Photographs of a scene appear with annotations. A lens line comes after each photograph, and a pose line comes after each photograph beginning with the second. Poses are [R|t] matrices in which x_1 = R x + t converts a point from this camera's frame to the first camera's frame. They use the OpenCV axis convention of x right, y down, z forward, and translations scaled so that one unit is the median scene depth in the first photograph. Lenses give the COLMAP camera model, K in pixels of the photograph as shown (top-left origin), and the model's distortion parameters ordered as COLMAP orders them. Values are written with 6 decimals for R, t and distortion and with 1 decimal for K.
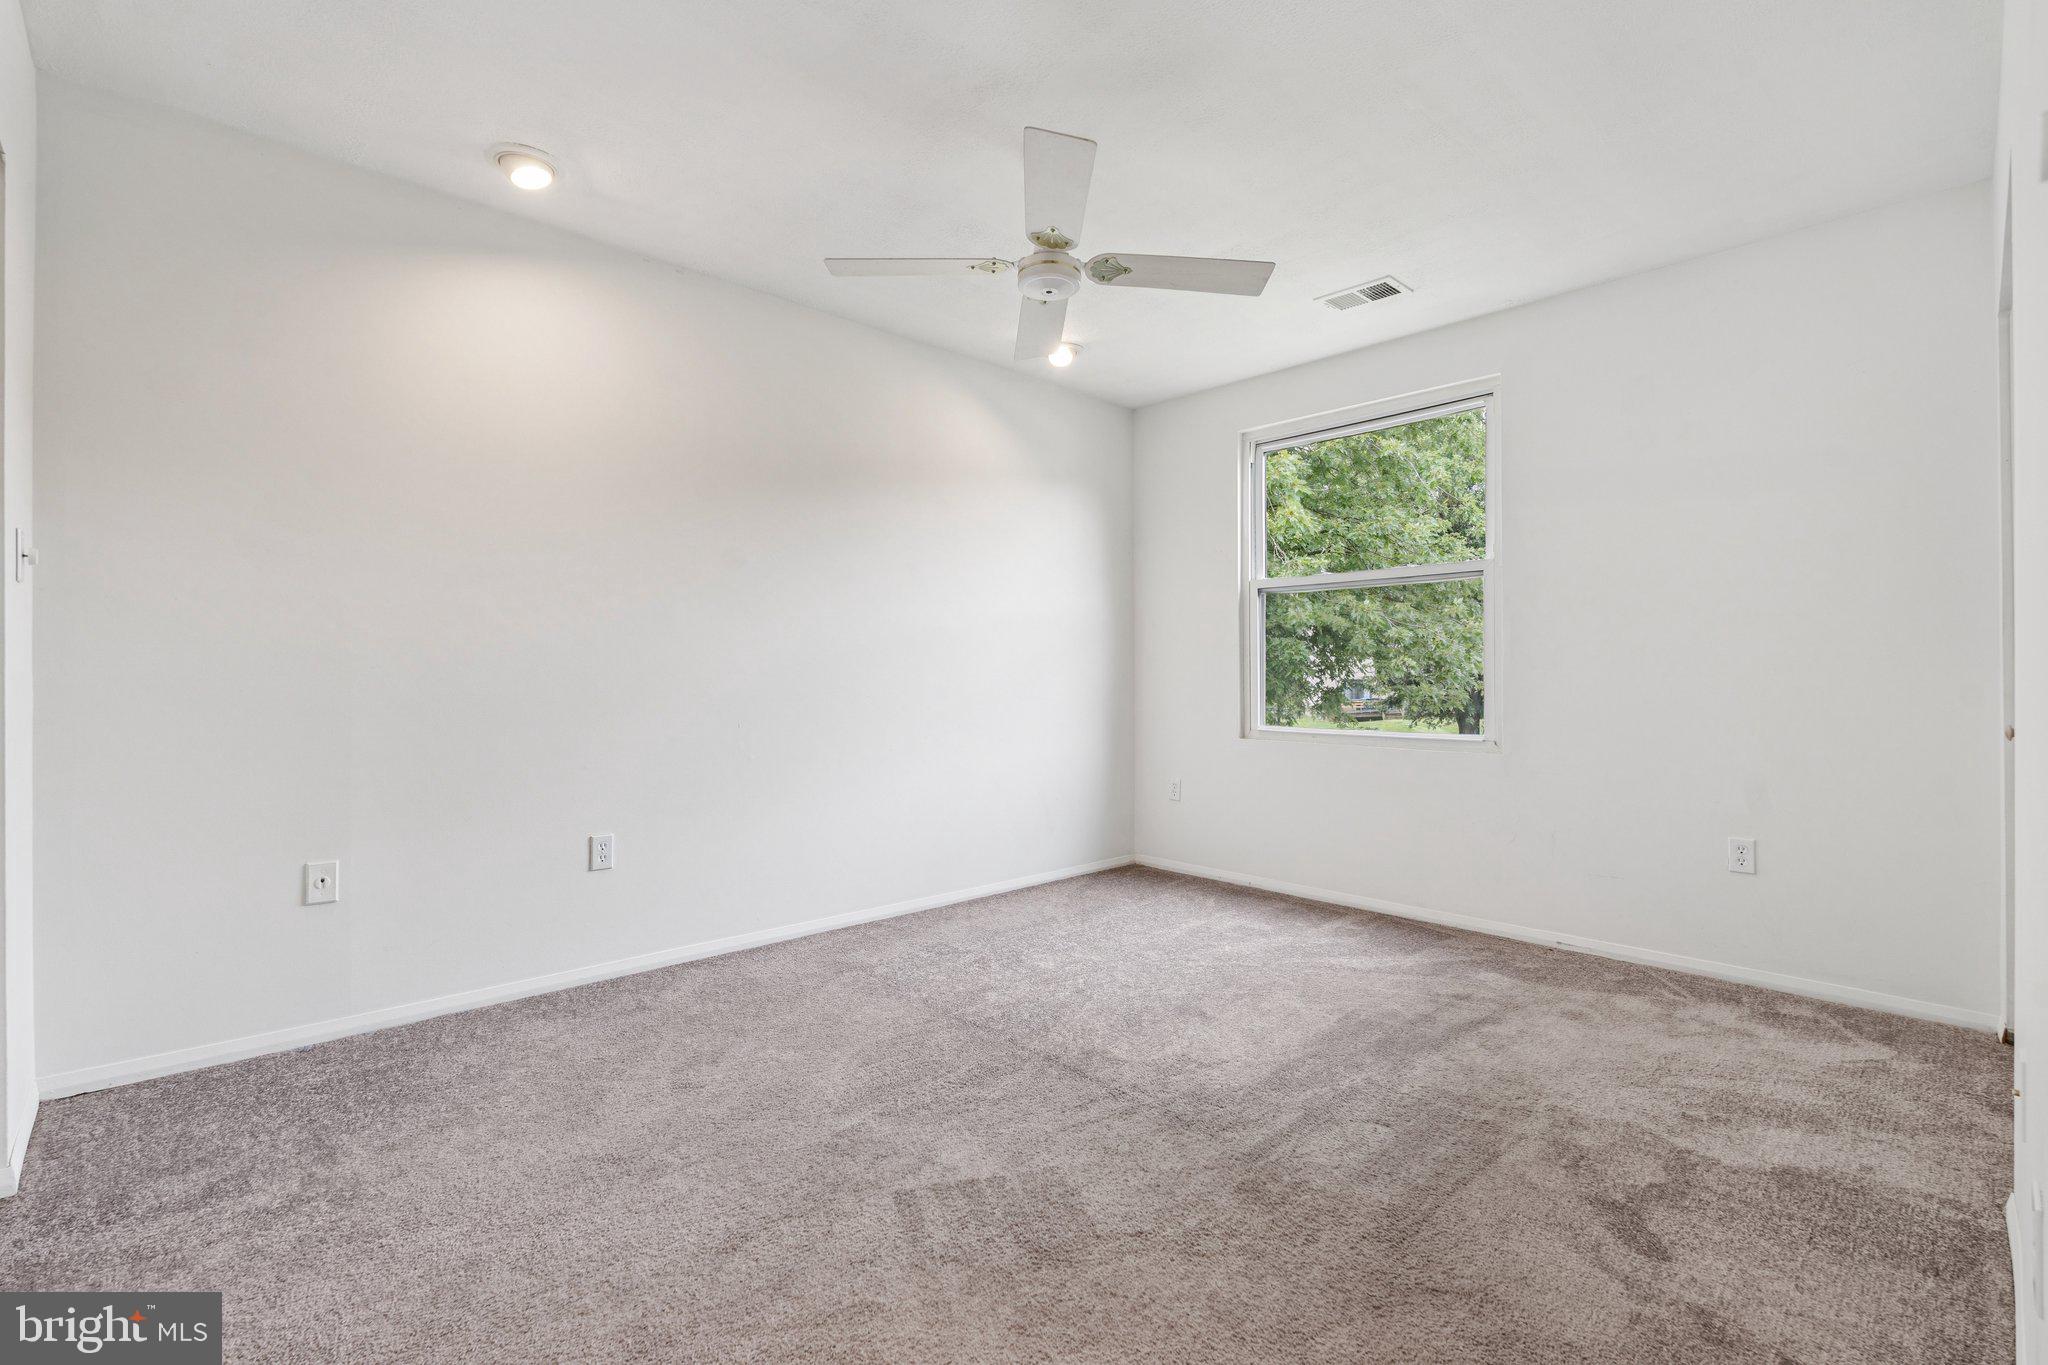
lens RADIAL K [[910.8, 0, 1022.1], [0, 910.8, 673.6], [0, 0, 1]] dist [-0.001807, -0.000632]
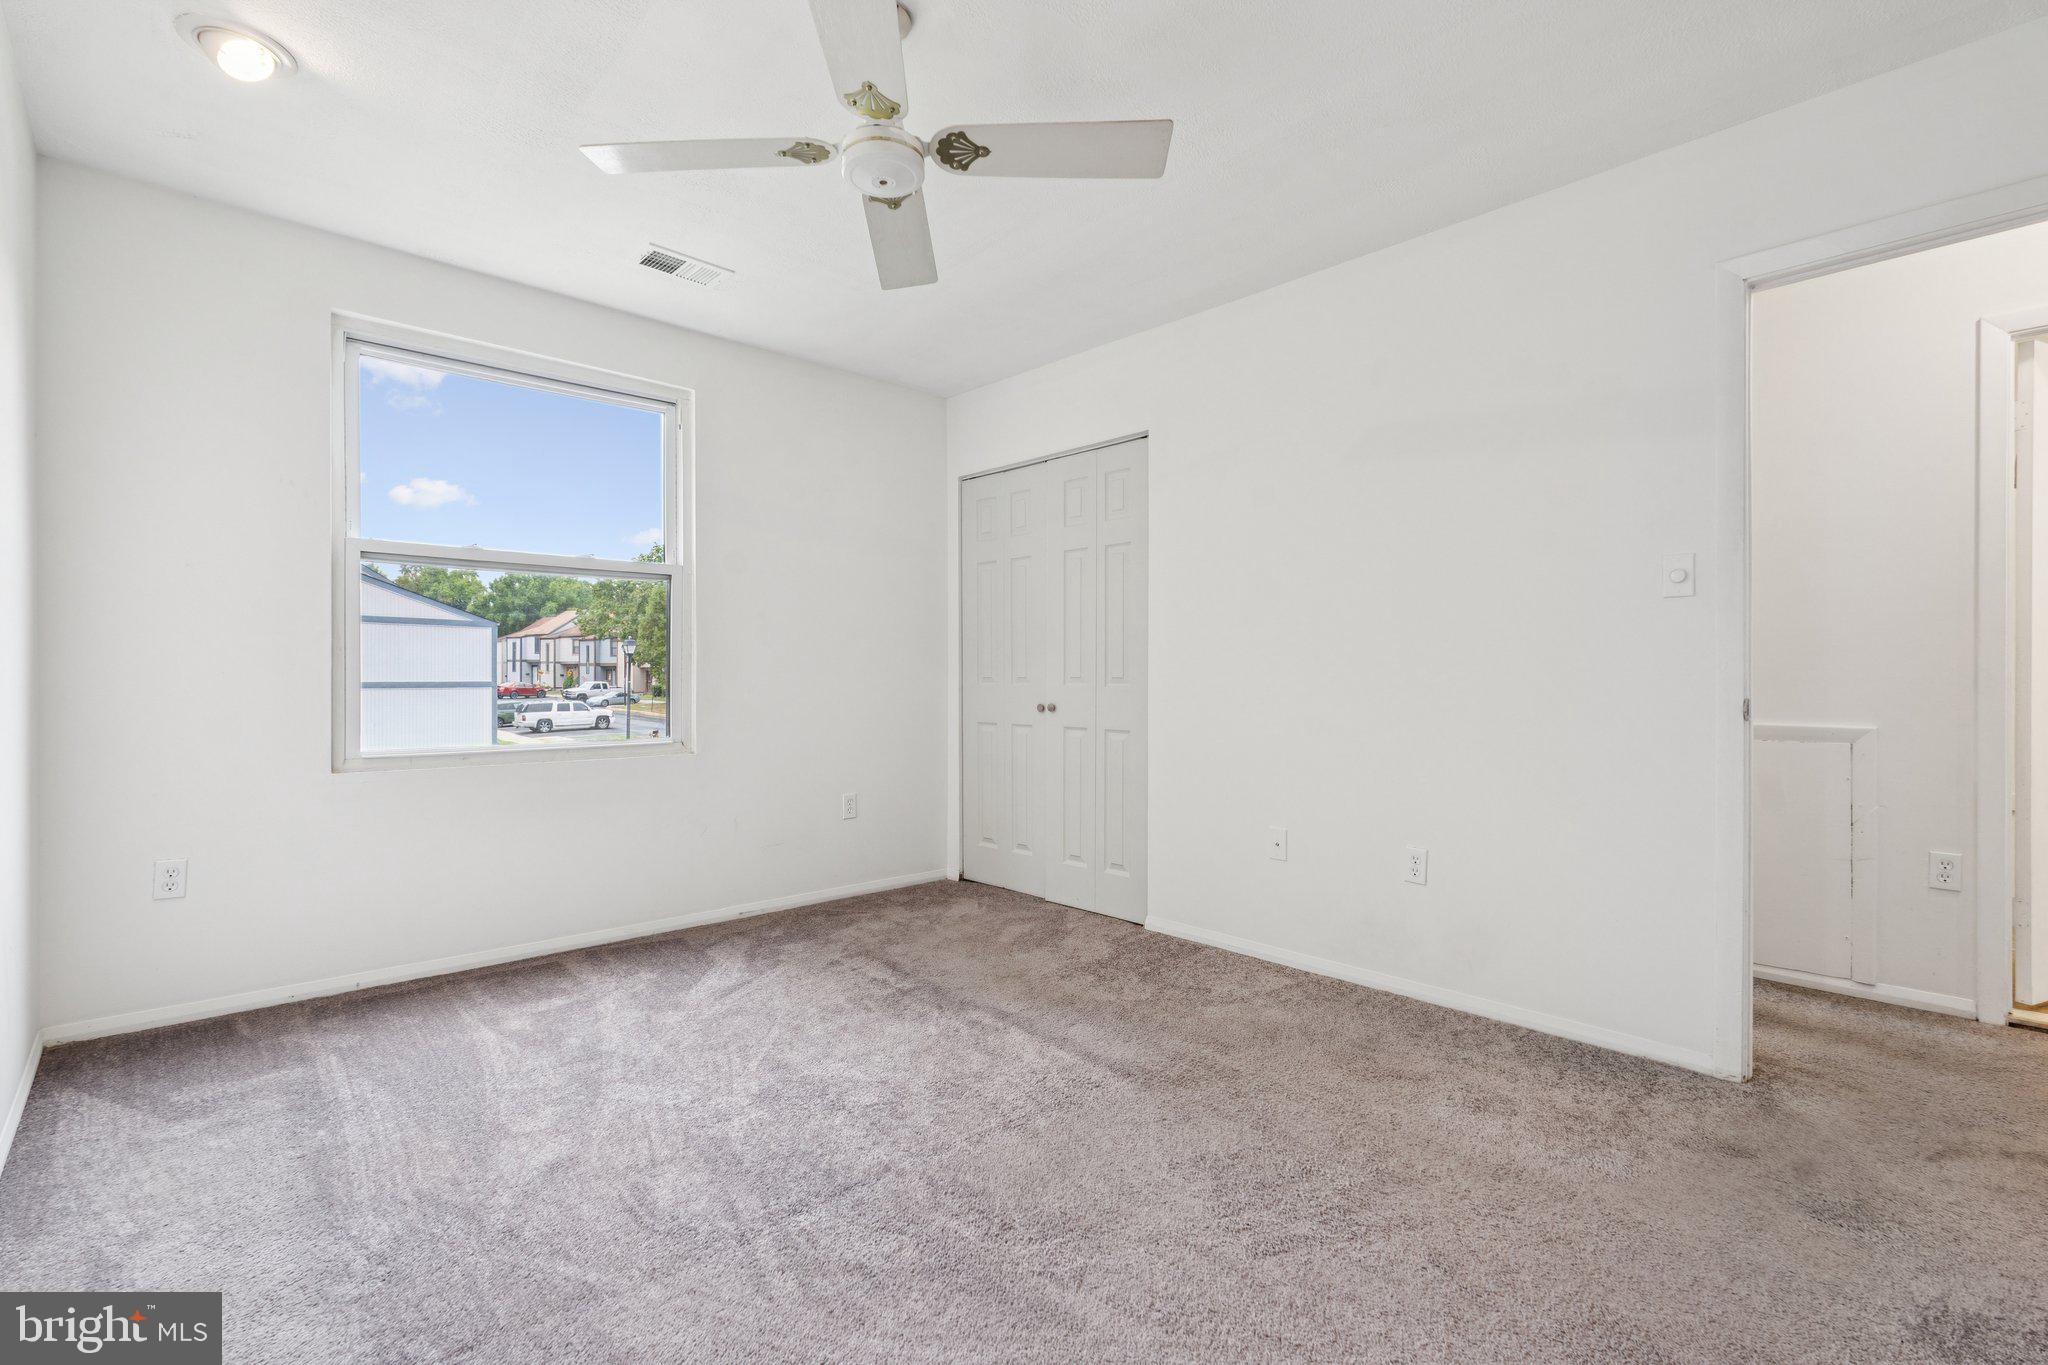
lens RADIAL K [[910.8, 0, 1018.3], [0, 910.8, 684.1], [0, 0, 1]] dist [-0.001807, -0.000632]
pose [[0.014879, -0.004524, 0.999879, -0.612475], [0.000501, 0.999990, 0.004517, 0.005104], [-0.999889, 0.000434, 0.014881, 0.726035]]
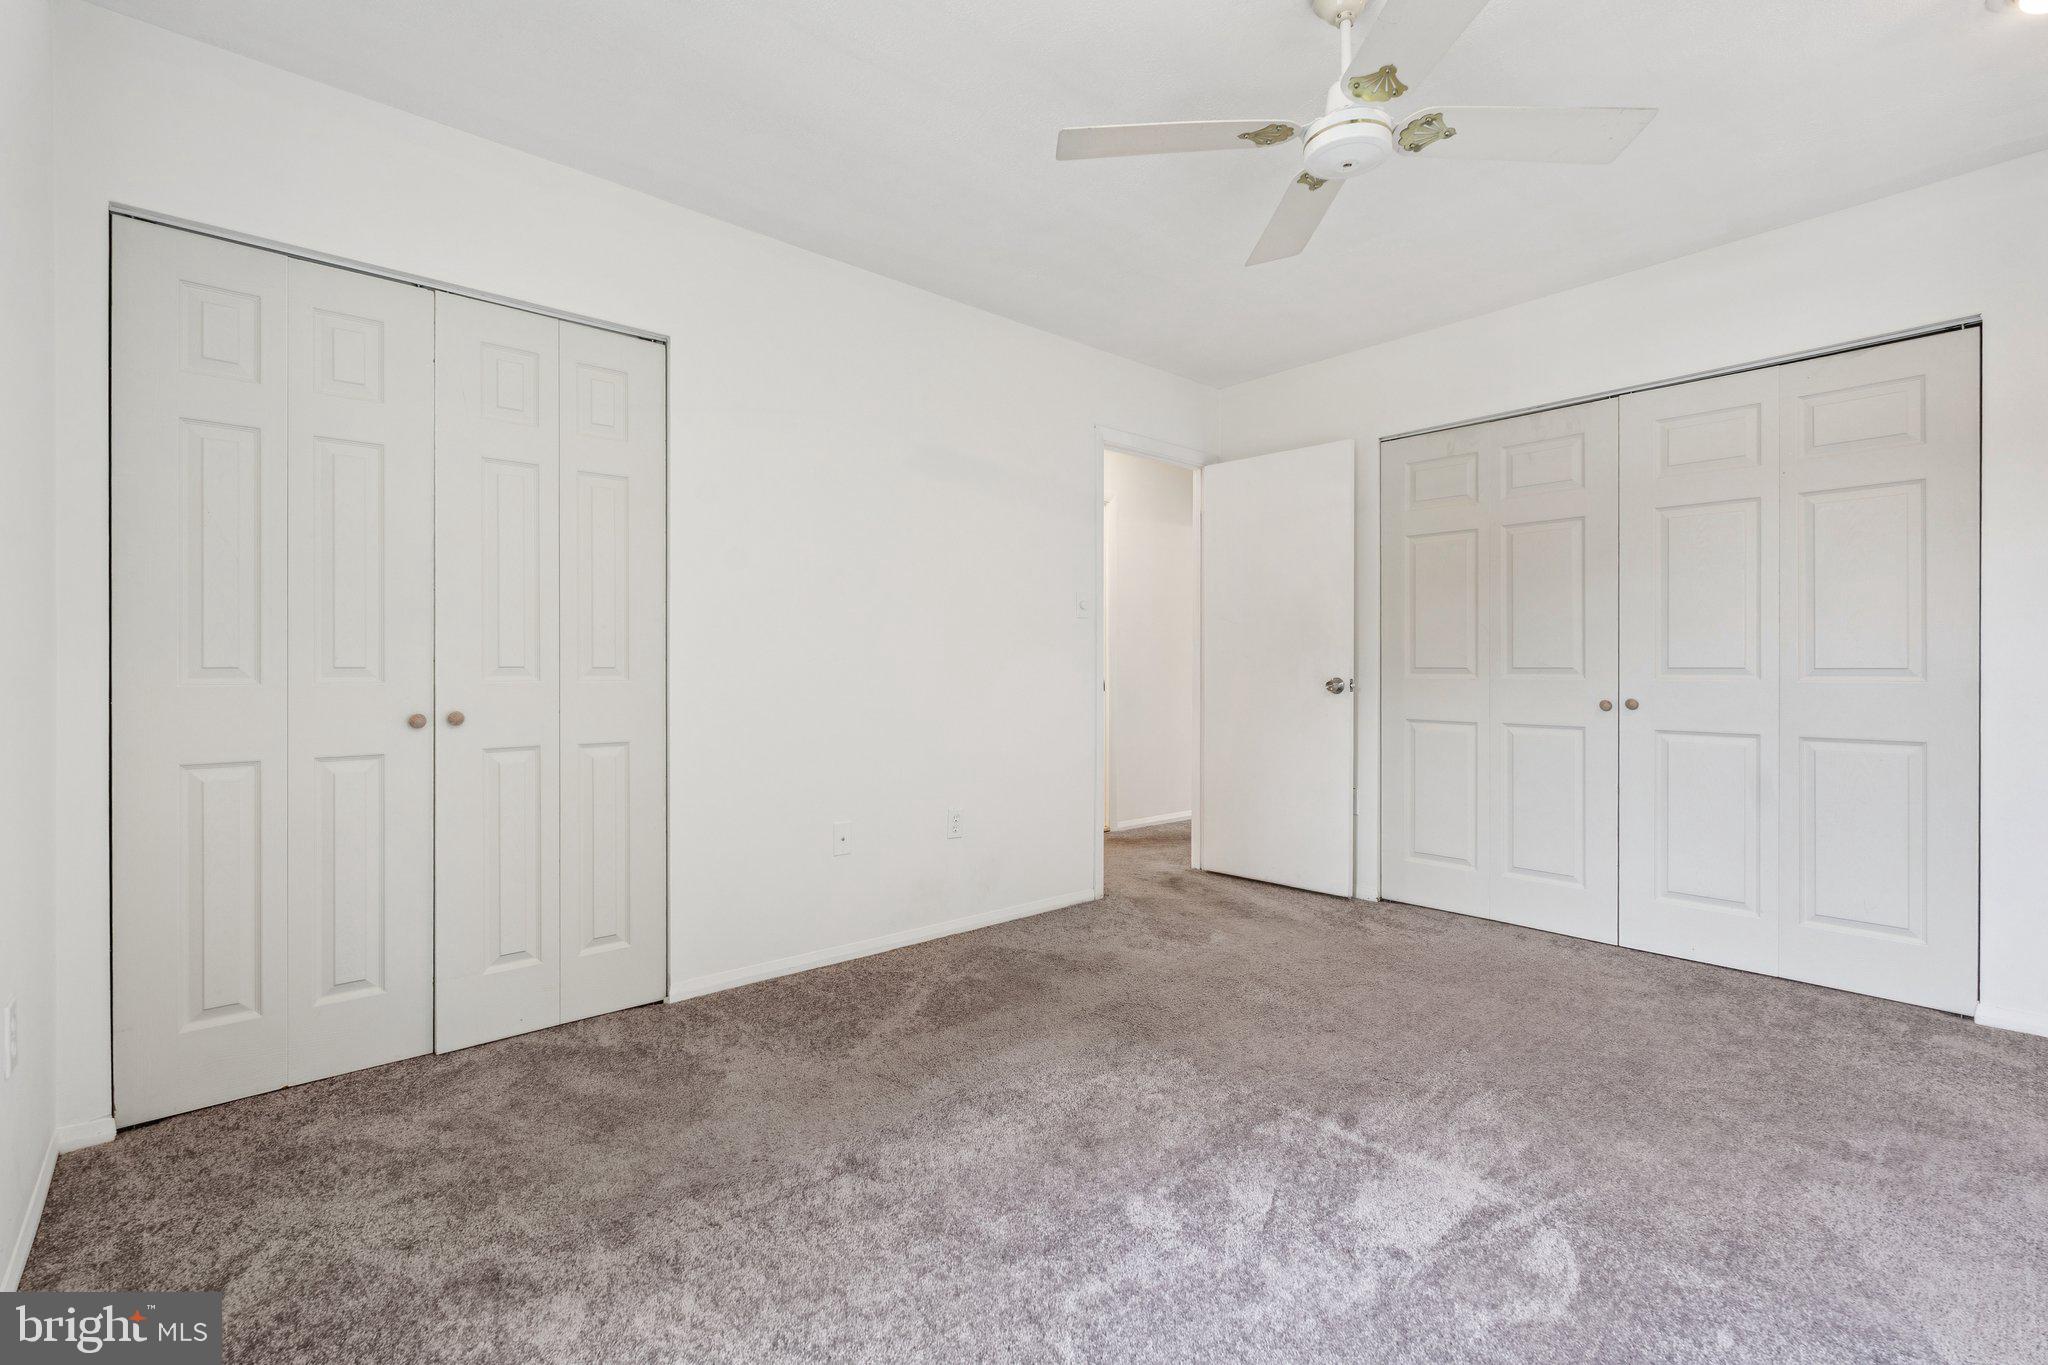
lens RADIAL K [[910.8, 0, 1012.5], [0, 910.8, 677.2], [0, 0, 1]] dist [-0.001807, -0.000632]
pose [[-0.999416, -0.001231, 0.034134, 0.230398], [-0.000857, 0.999940, 0.010957, 0.001449], [-0.034146, 0.010922, -0.999357, 1.468104]]
